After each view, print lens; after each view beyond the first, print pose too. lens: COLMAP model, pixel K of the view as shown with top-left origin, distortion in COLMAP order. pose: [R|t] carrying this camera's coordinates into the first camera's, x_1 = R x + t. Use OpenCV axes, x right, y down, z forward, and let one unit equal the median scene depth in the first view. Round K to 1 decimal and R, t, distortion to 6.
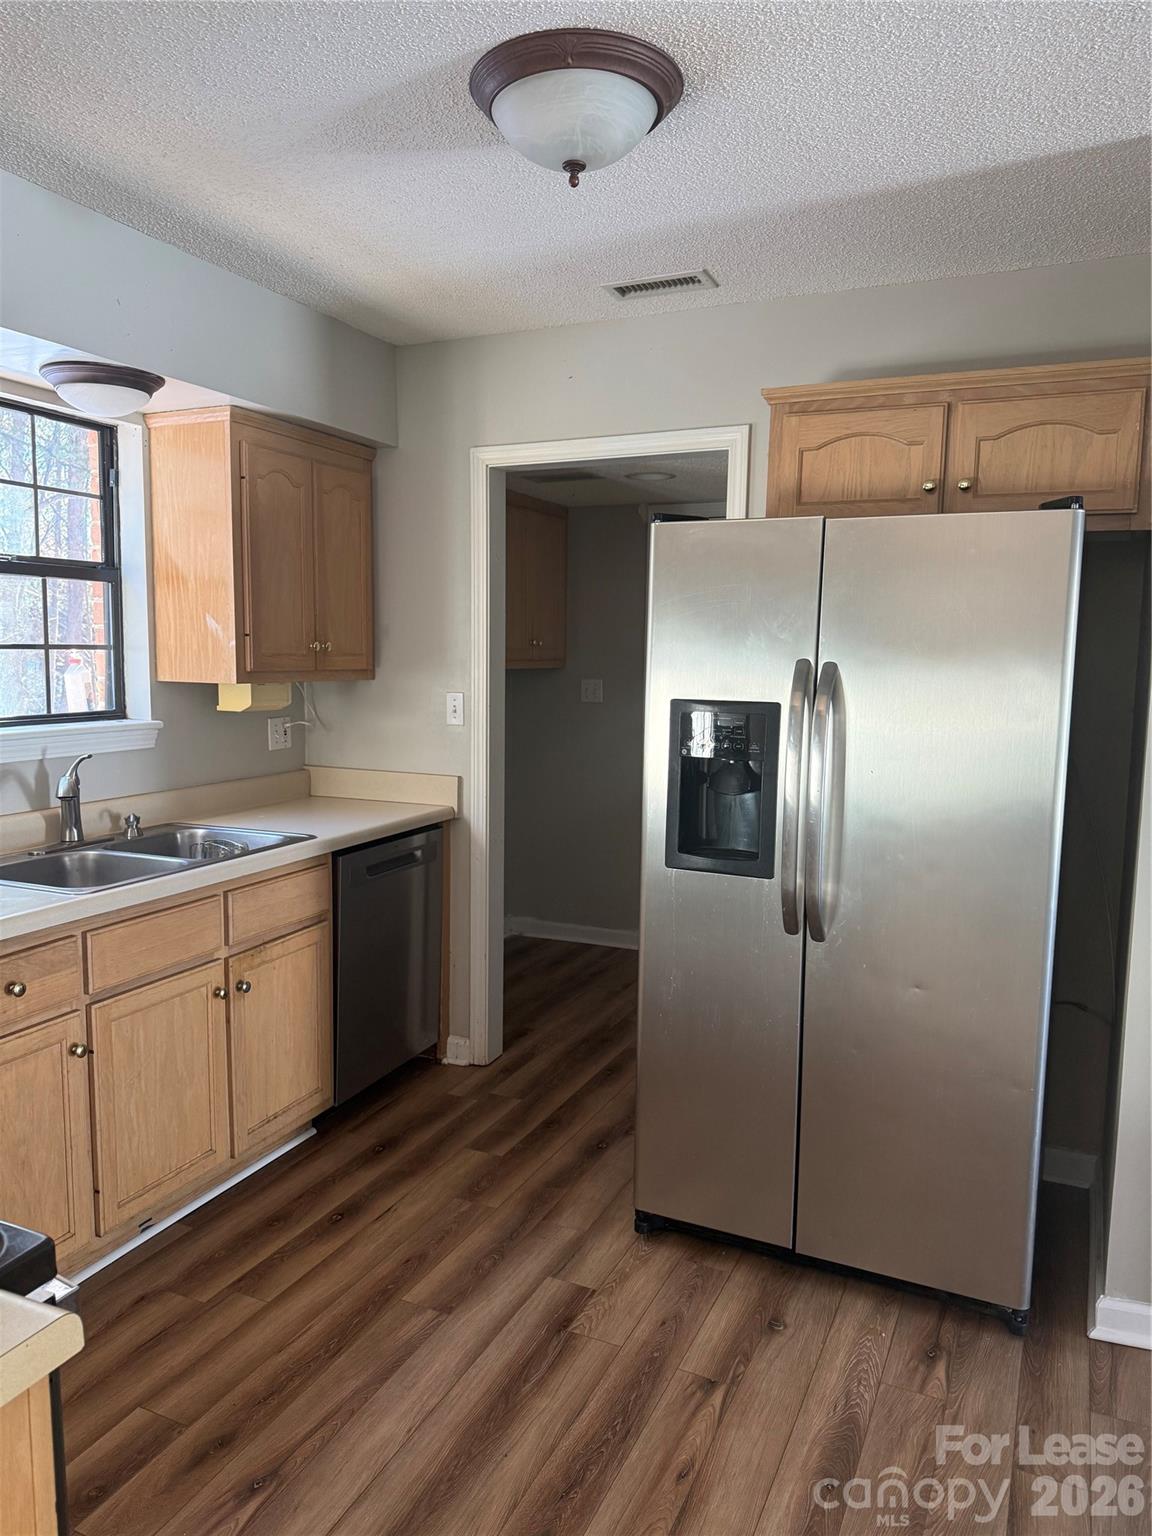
lens RADIAL K [[1081.1, 0, 575.0], [0, 1081.1, 772.7], [0, 0, 1]] dist [0.042686, -0.070513]
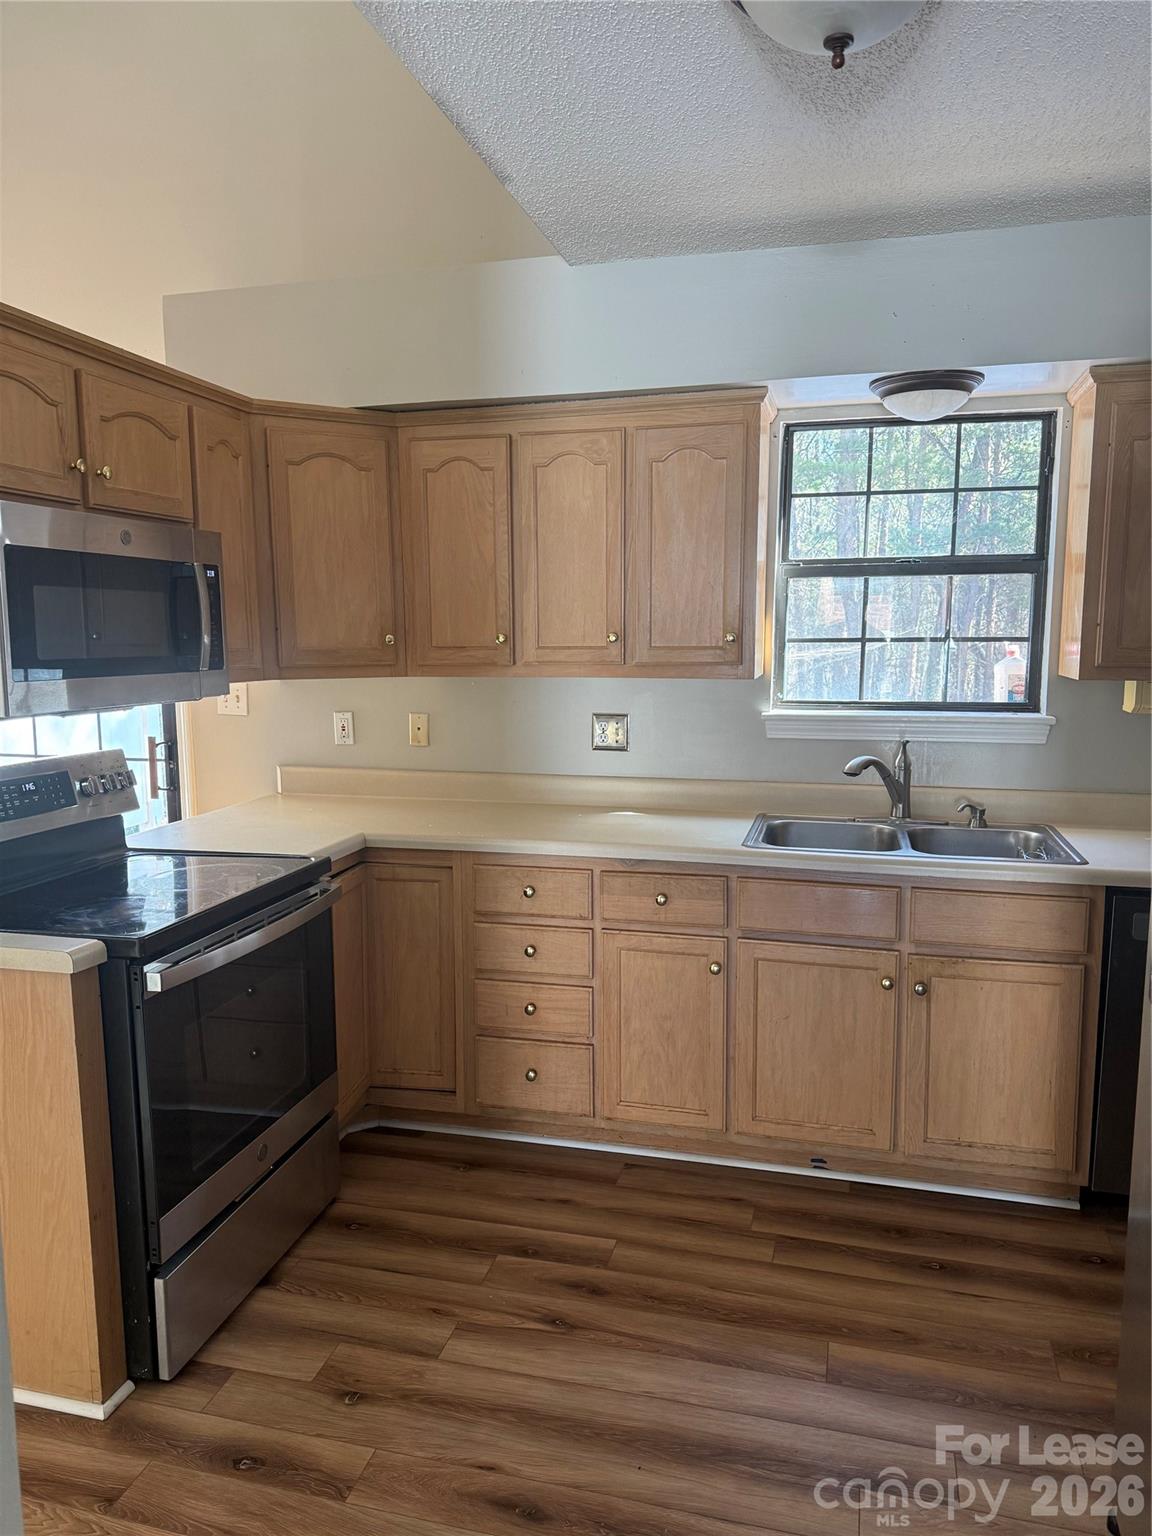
lens RADIAL K [[1072.0, 0, 568.7], [0, 1072.0, 773.0], [0, 0, 1]] dist [0.102498, -0.172434]
pose [[0.168345, 0.119374, -0.978473, 0.704783], [-0.110902, 0.988631, 0.101533, -0.071378], [0.979470, 0.091422, 0.179670, 0.614987]]
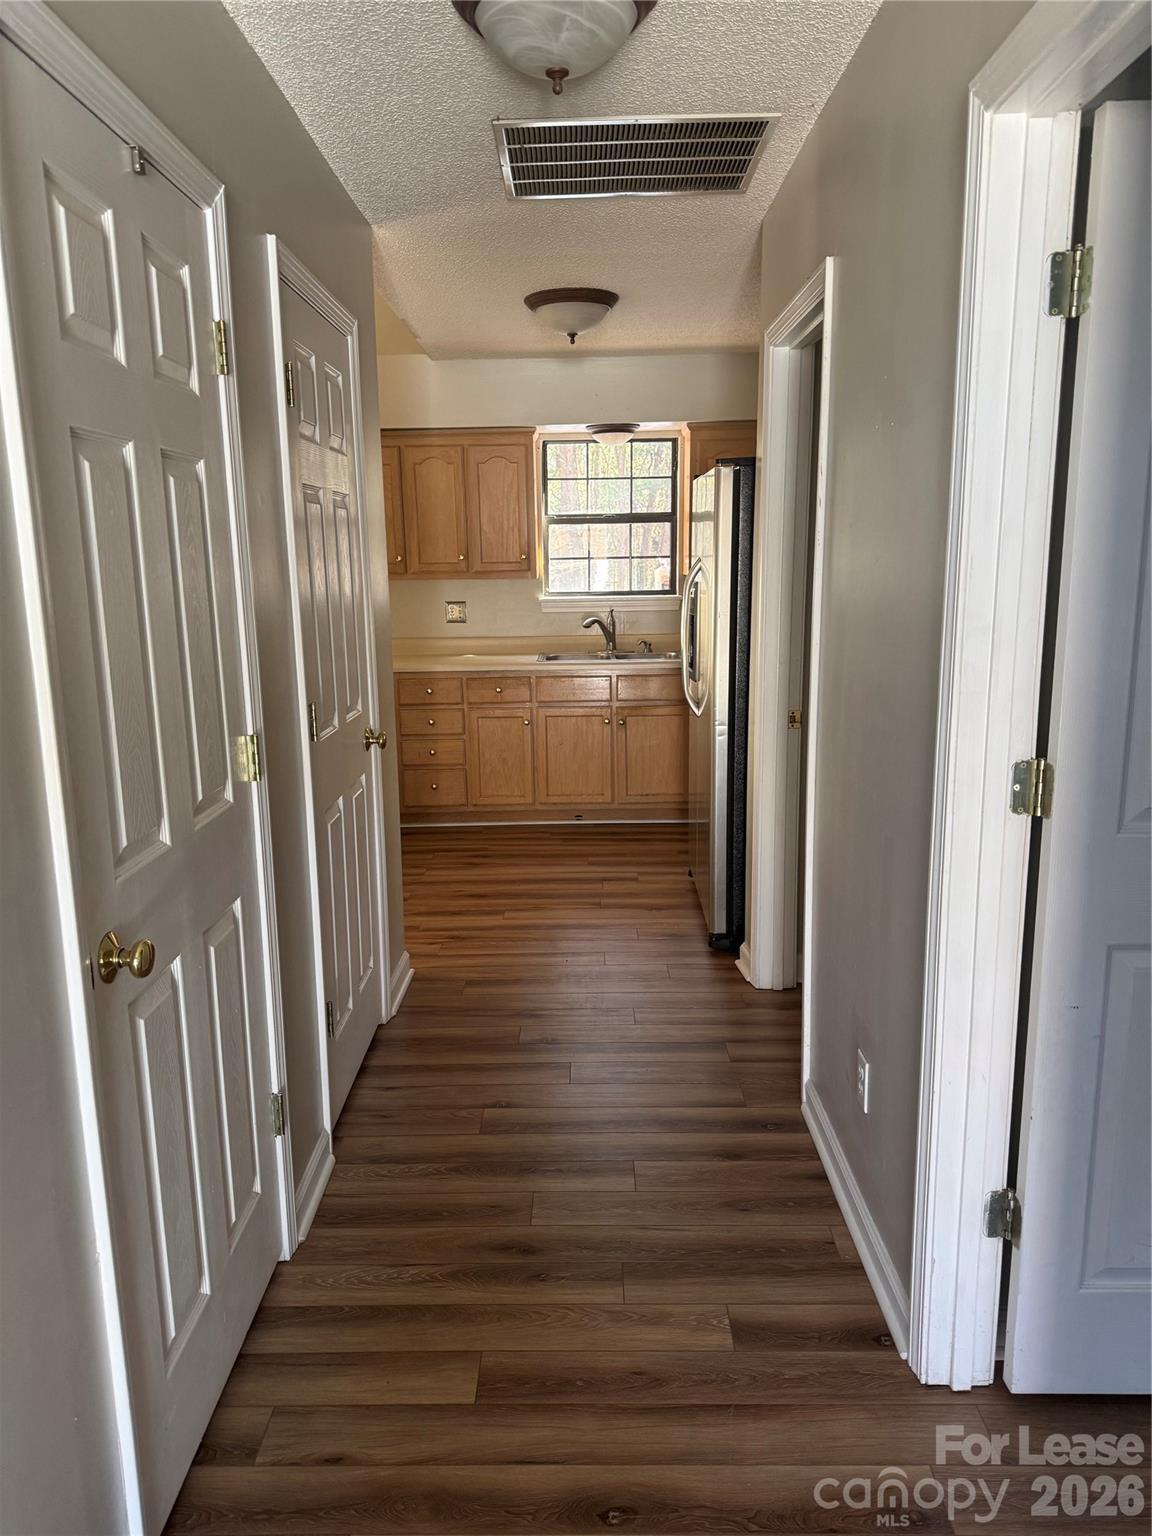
lens RADIAL K [[1101.7, 0, 576.0], [0, 1101.7, 768.0], [0, 0, 1]] dist [0.149483, -0.072304]
pose [[0.412207, 0.158118, -0.897265, 1.941662], [-0.088298, 0.987123, 0.133388, 0.010391], [0.906801, 0.024243, 0.420861, 0.038268]]
